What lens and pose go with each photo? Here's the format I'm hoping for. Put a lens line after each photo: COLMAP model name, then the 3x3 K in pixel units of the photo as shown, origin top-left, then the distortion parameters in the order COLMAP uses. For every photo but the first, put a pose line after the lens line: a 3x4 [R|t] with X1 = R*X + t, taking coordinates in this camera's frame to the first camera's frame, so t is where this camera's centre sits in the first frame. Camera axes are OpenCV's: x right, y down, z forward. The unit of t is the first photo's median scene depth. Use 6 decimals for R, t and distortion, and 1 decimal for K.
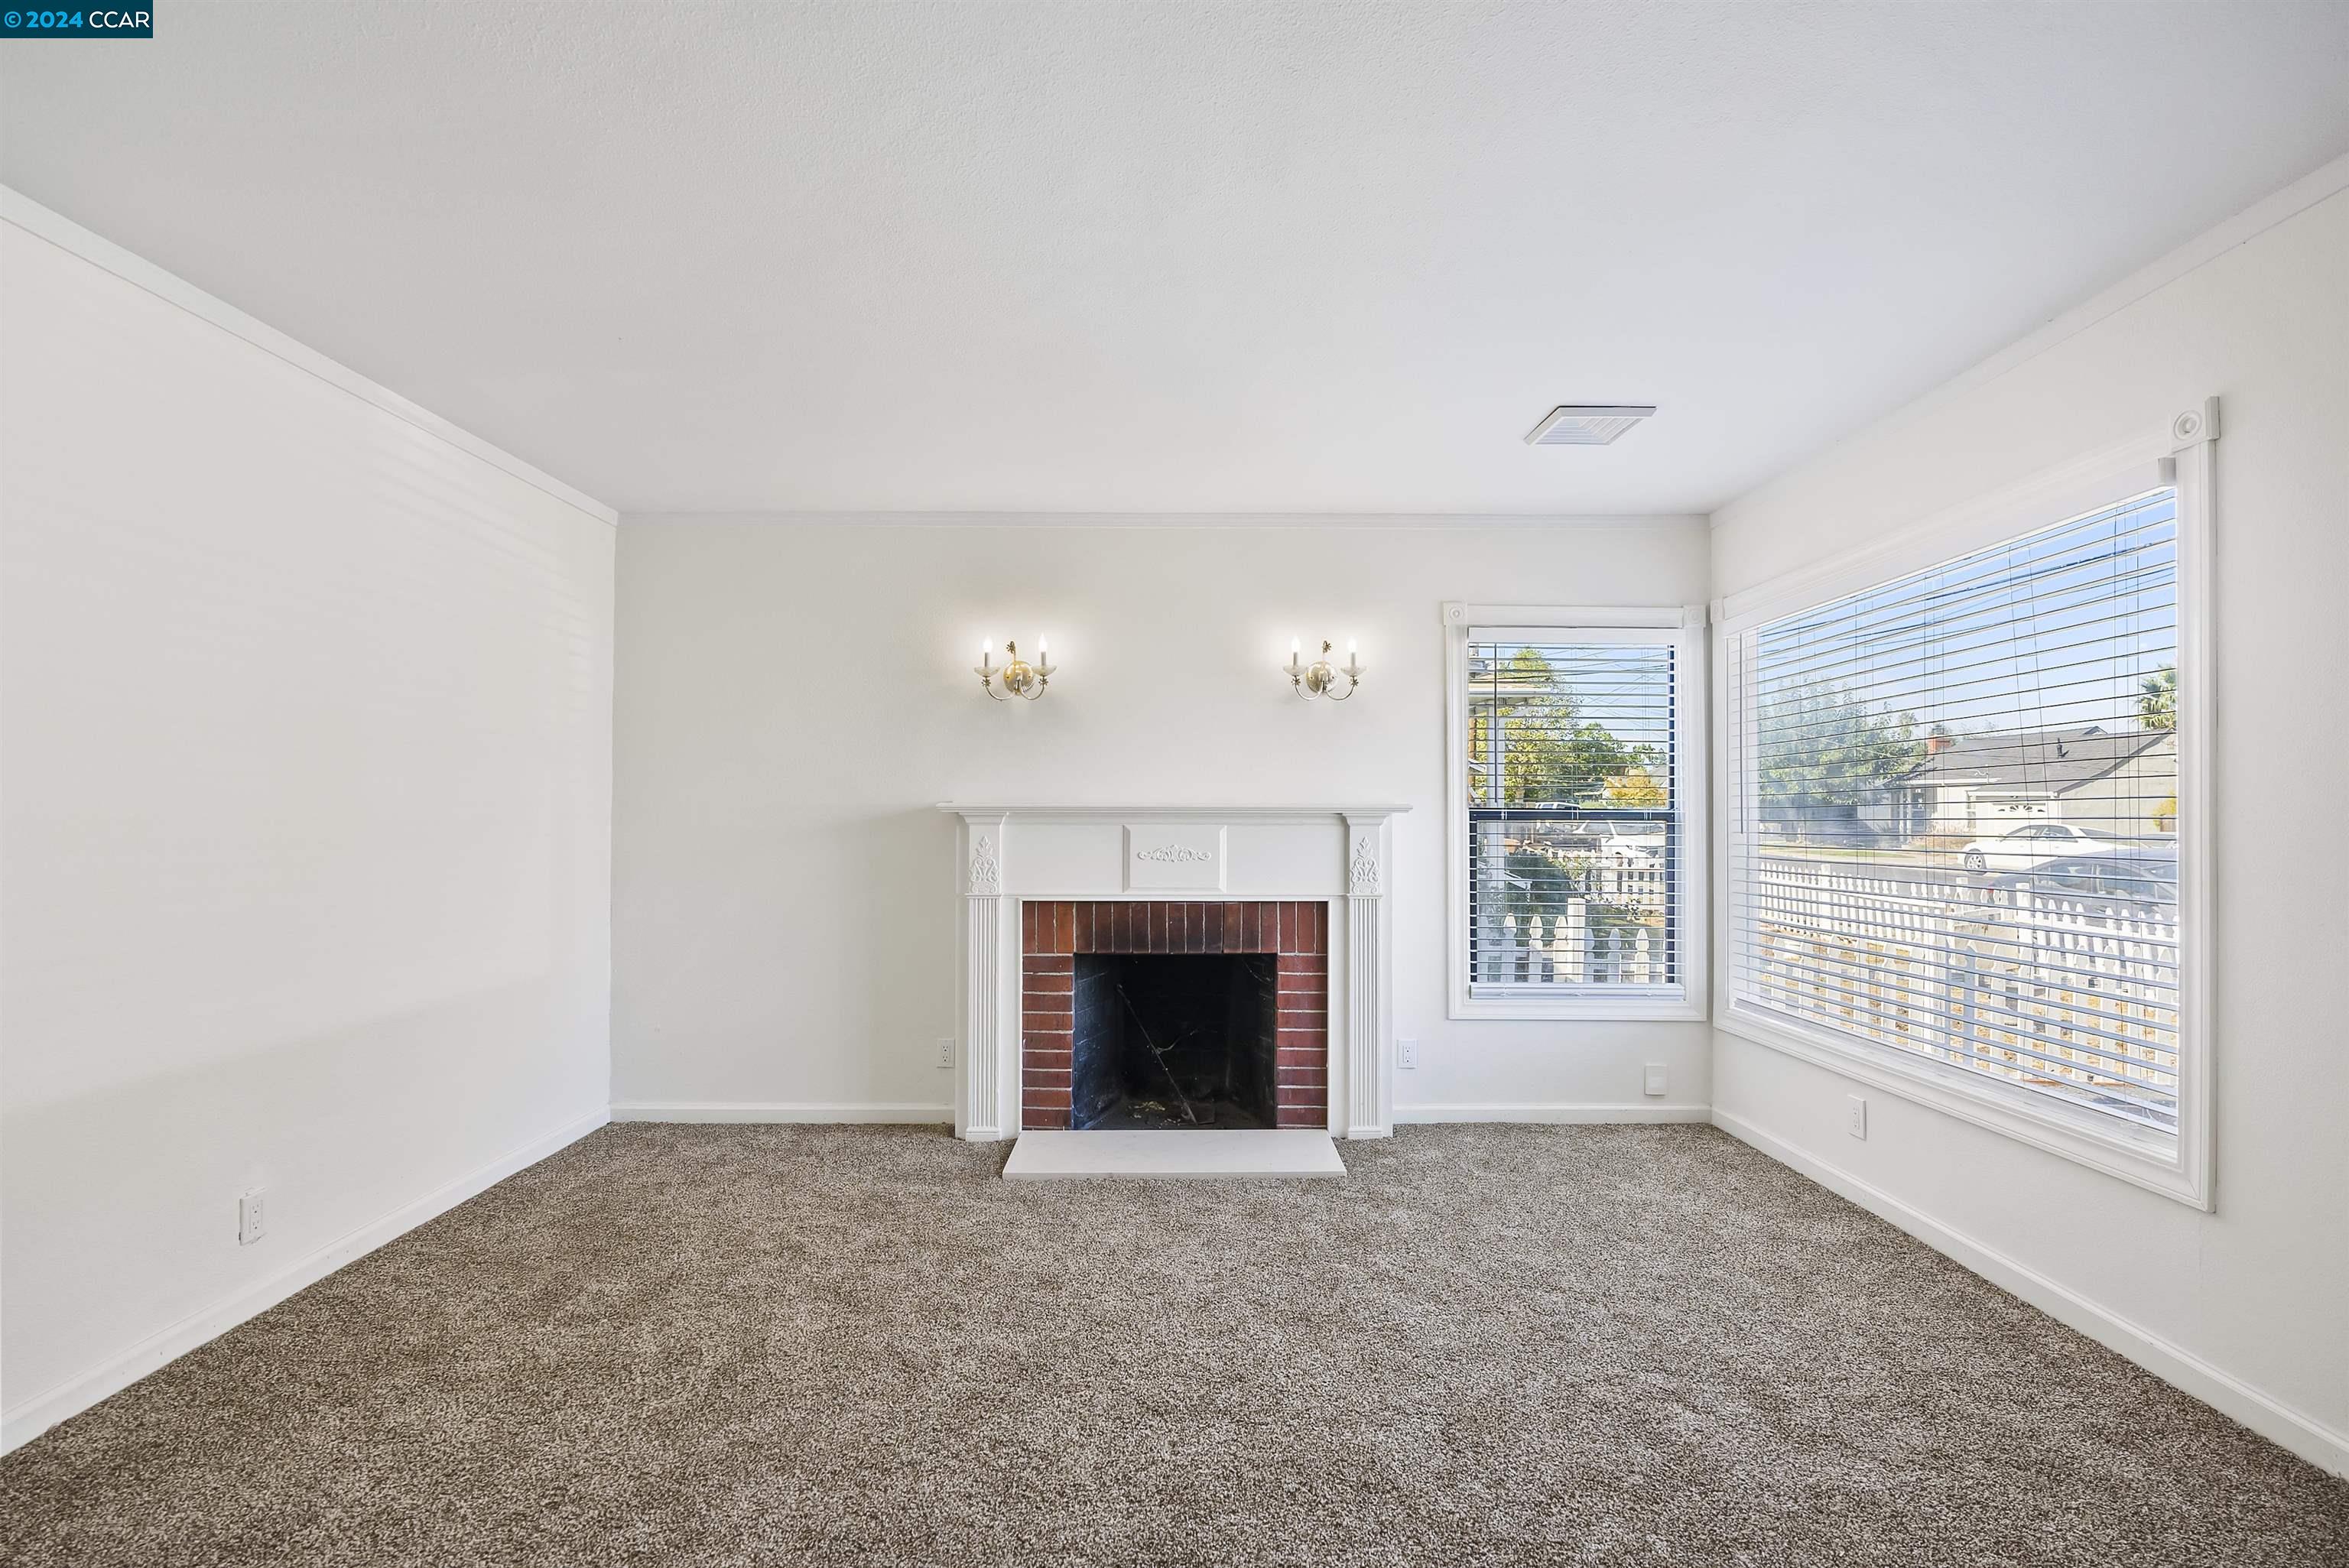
lens RADIAL K [[1062.0, 0, 1183.8], [0, 1062.0, 791.4], [0, 0, 1]] dist [-0.006477, 0.003638]
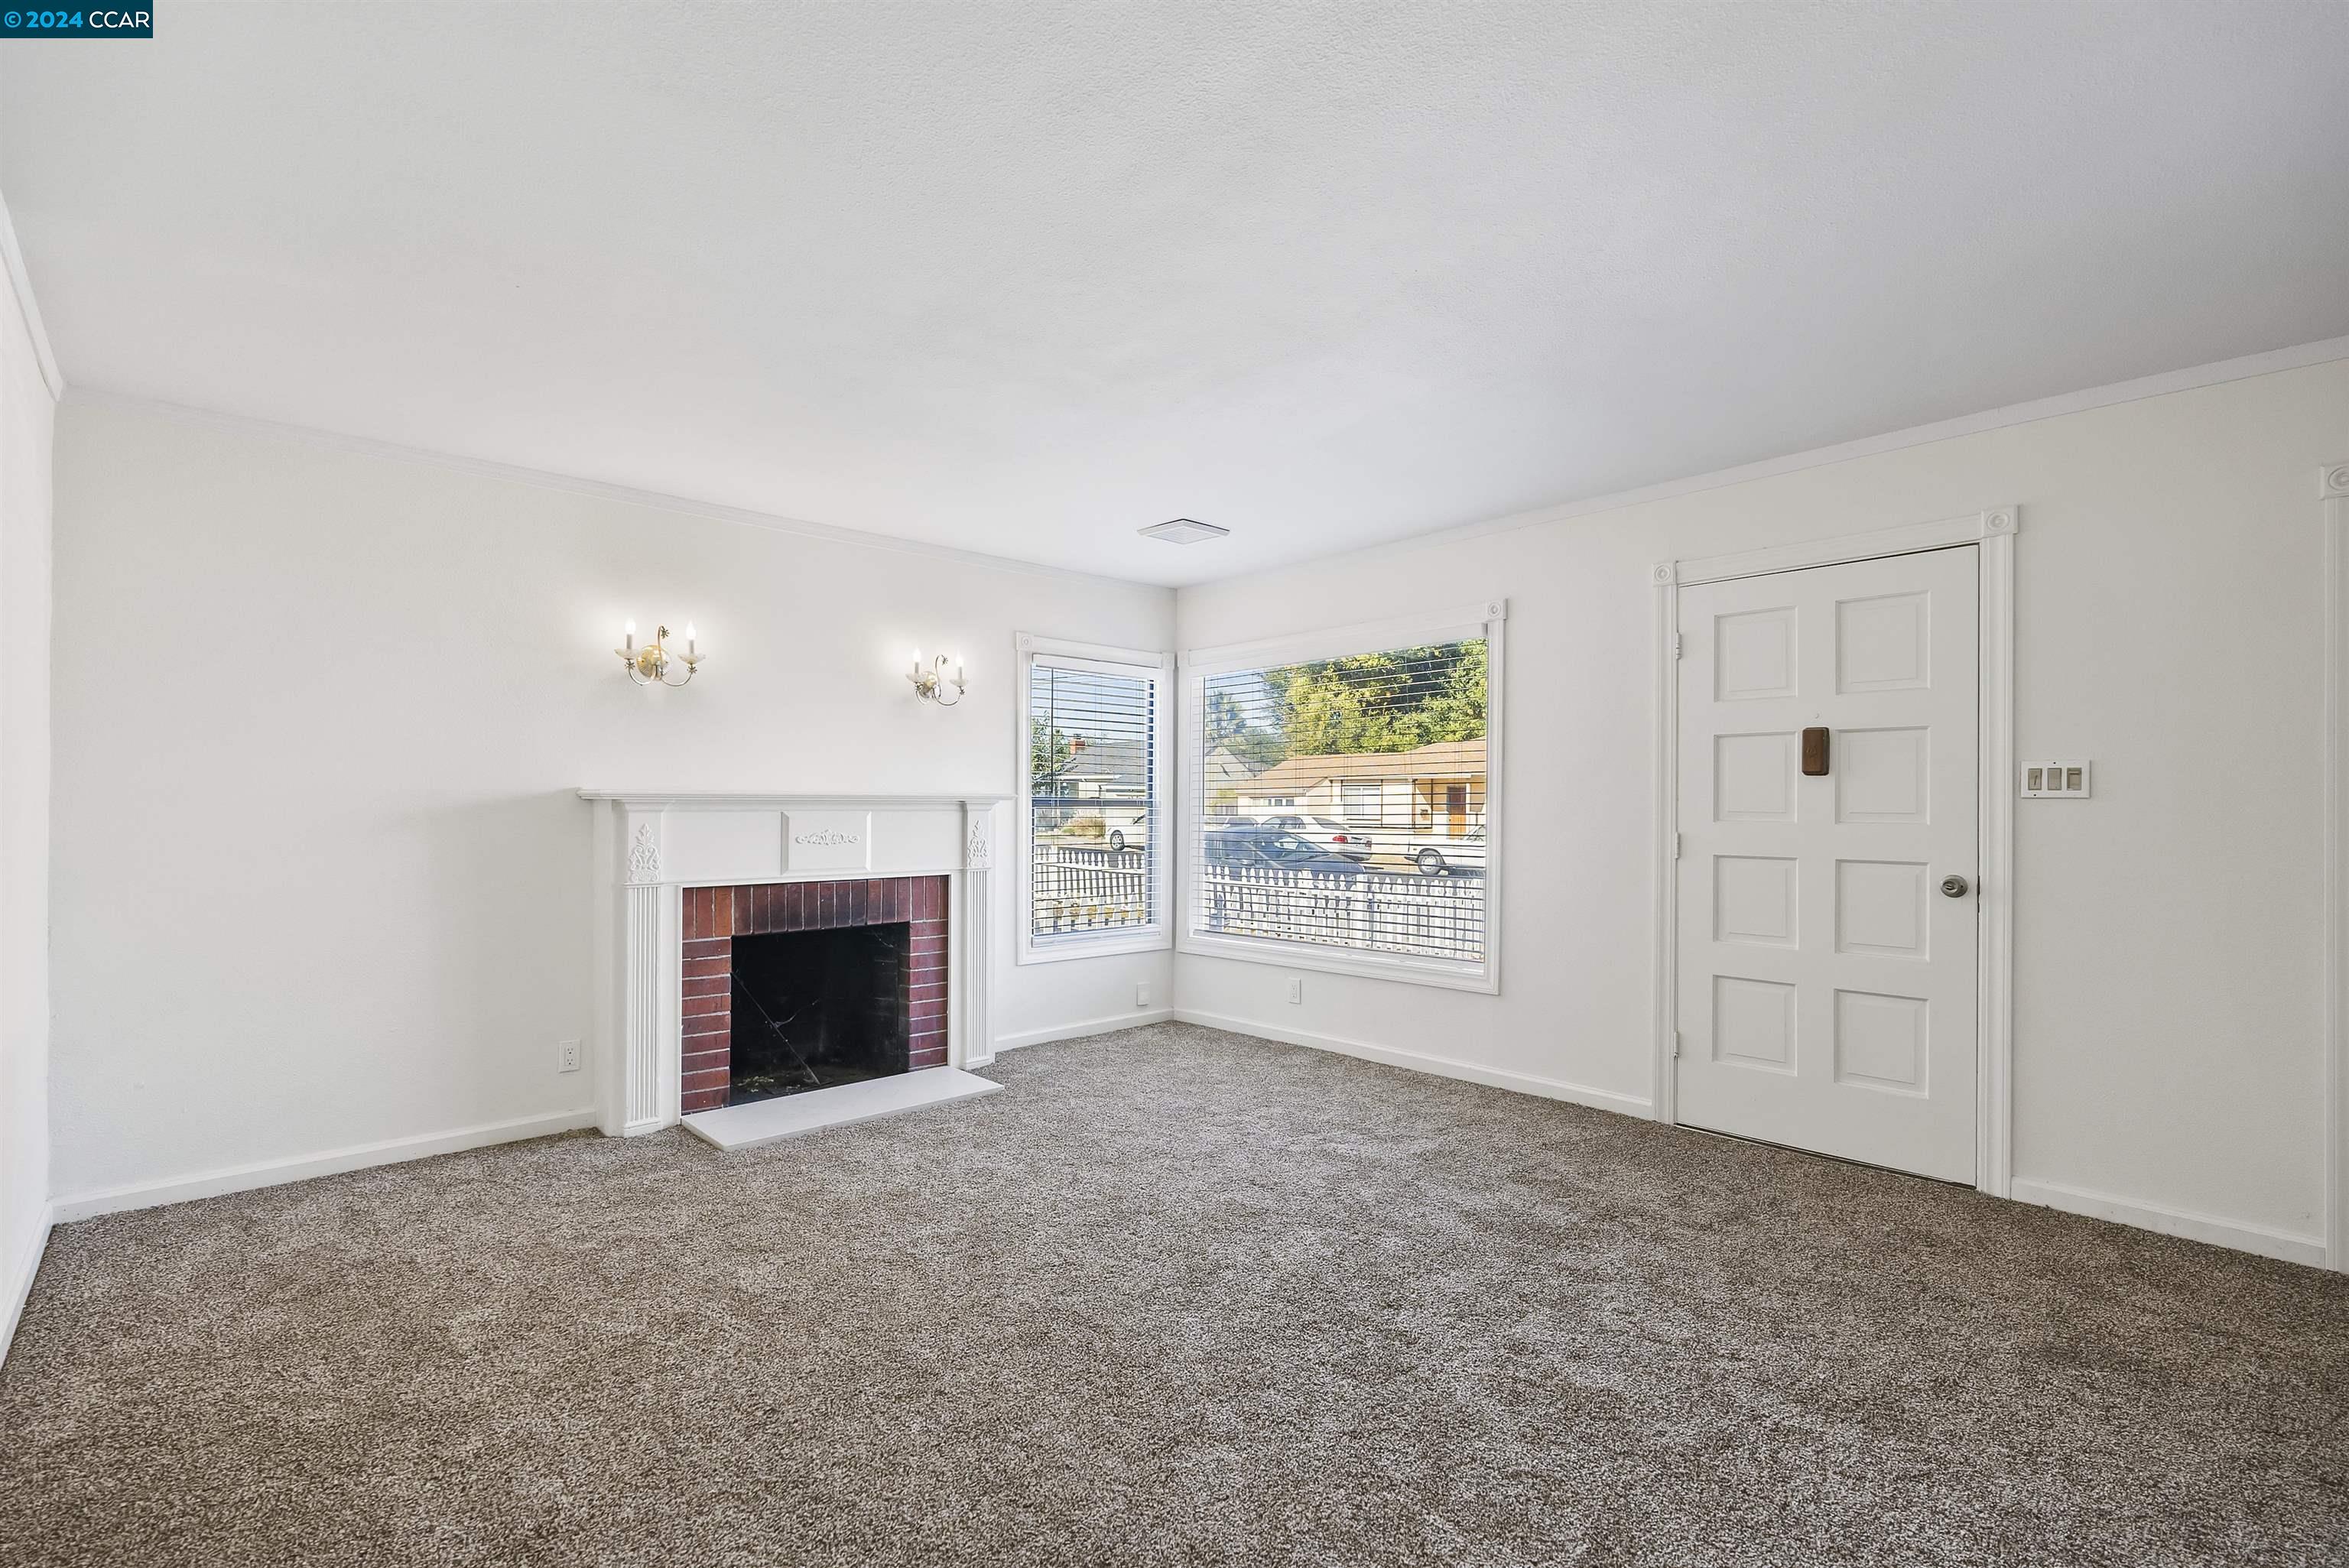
lens RADIAL K [[1062.0, 0, 1183.8], [0, 1062.0, 791.4], [0, 0, 1]] dist [-0.006477, 0.003638]
pose [[0.737640, 0.007247, 0.675155, -0.477445], [-0.014214, 0.999887, 0.004797, 0.000525], [-0.675044, -0.013135, 0.737660, -0.056722]]
